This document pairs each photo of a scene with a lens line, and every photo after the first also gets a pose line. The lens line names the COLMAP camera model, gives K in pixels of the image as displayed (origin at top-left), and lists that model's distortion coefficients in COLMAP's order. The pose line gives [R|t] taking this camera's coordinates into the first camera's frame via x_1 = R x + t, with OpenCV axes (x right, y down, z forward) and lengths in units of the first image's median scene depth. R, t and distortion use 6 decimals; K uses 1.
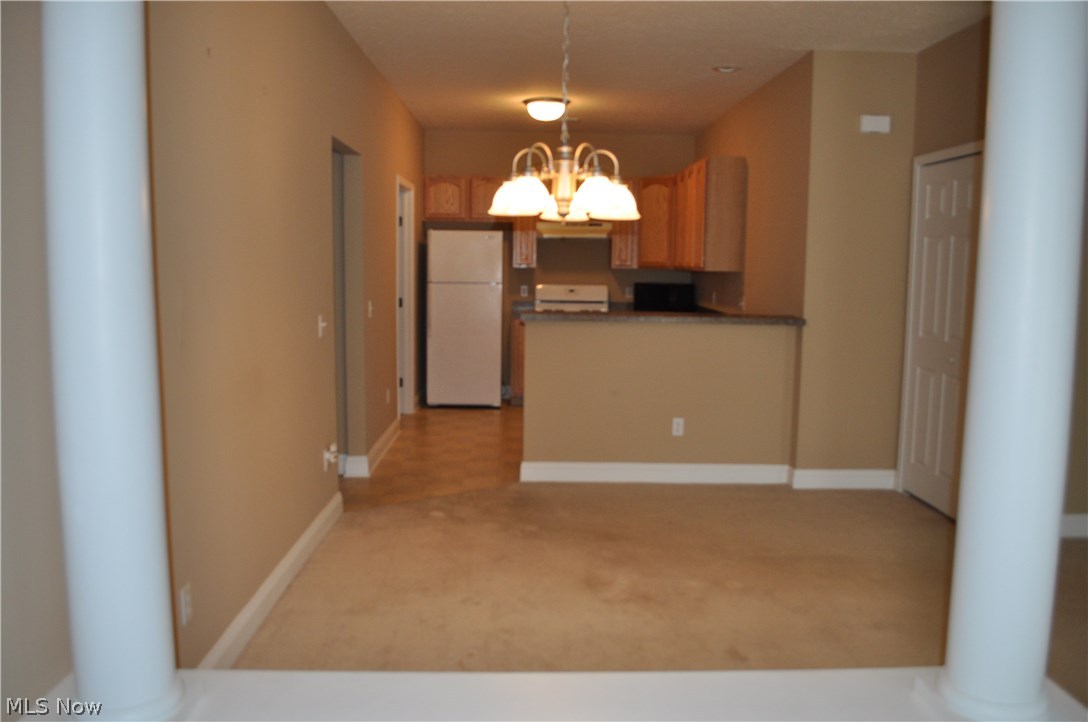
lens RADIAL K [[868.4, 0, 542.0], [0, 868.4, 358.8], [0, 0, 1]] dist [-0.067837, -0.000365]
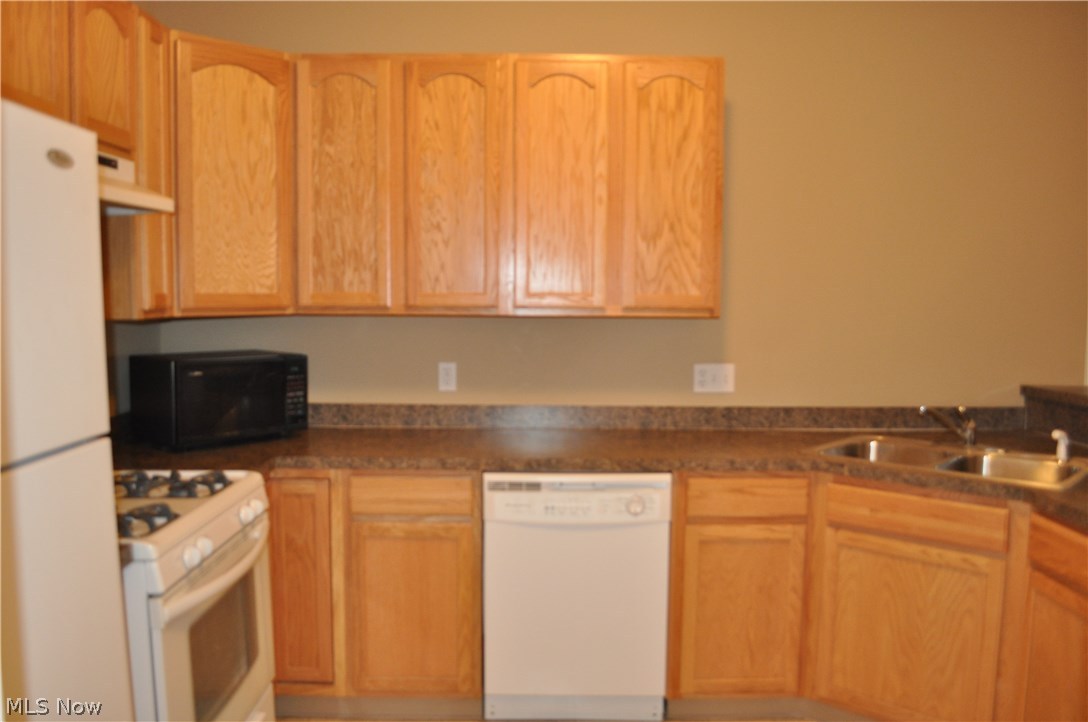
lens RADIAL K [[868.4, 0, 539.0], [0, 868.4, 363.1], [0, 0, 1]] dist [-0.067837, -0.000365]
pose [[0.018108, -0.093055, 0.995496, -0.206056], [0.108020, 0.990014, 0.090578, -0.102614], [-0.993984, 0.105894, 0.027979, 0.871451]]
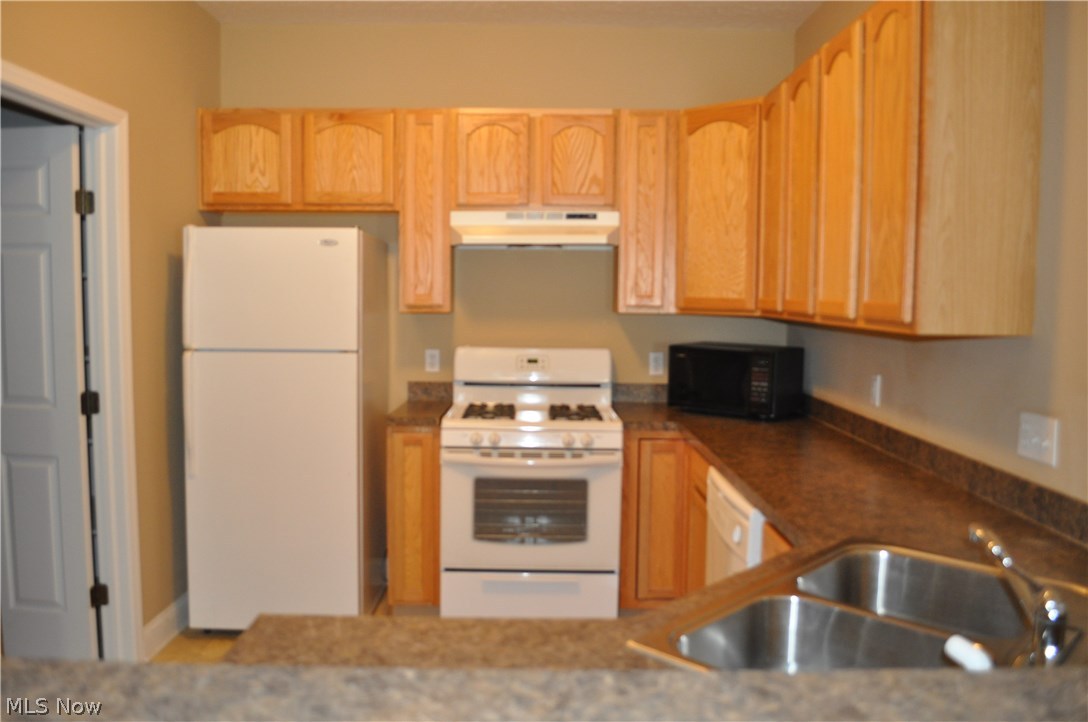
lens RADIAL K [[868.4, 0, 540.0], [0, 868.4, 365.0], [0, 0, 1]] dist [-0.067837, -0.000365]
pose [[0.999840, -0.000767, -0.017866, 0.048250], [0.000280, 0.999628, -0.027273, -0.066093], [0.017880, 0.027263, 0.999468, 0.558634]]
